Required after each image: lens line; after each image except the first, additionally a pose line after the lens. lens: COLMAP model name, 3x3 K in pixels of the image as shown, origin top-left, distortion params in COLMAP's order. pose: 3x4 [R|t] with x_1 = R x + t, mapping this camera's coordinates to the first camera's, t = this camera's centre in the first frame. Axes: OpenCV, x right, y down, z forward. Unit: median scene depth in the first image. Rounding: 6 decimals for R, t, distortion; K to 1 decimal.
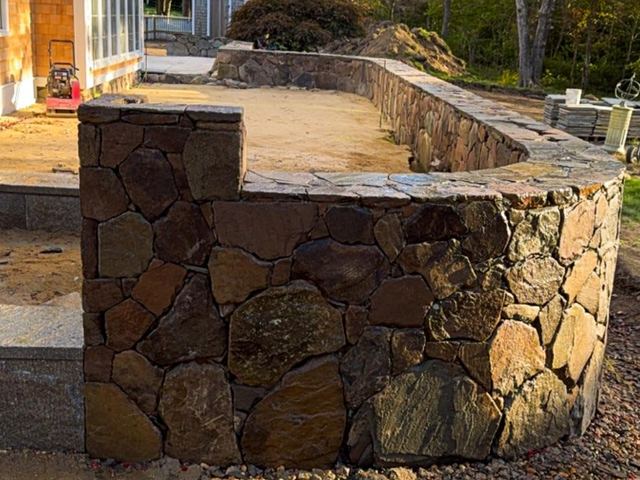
lens RADIAL K [[822.7, 0, 320.0], [0, 822.7, 240.0], [0, 0, 1]] dist [0.136426, -0.062848]
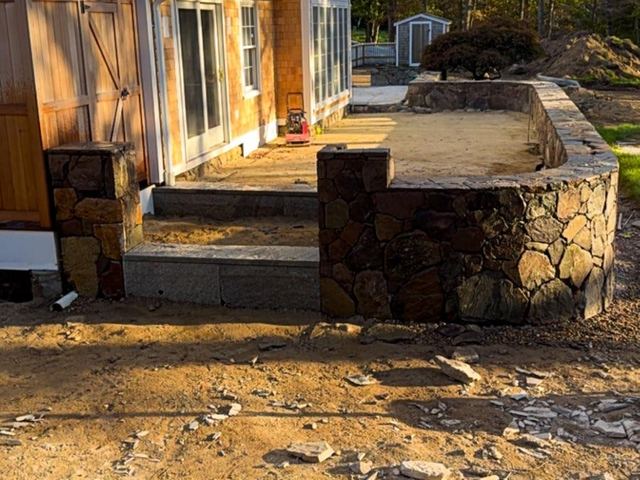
lens RADIAL K [[822.7, 0, 320.0], [0, 822.7, 240.0], [0, 0, 1]] dist [0.136426, -0.062848]
pose [[0.967854, -0.013090, -0.251173, 0.233667], [0.010241, 0.999868, -0.012644, 0.088647], [0.251306, 0.009665, 0.967860, -0.976239]]
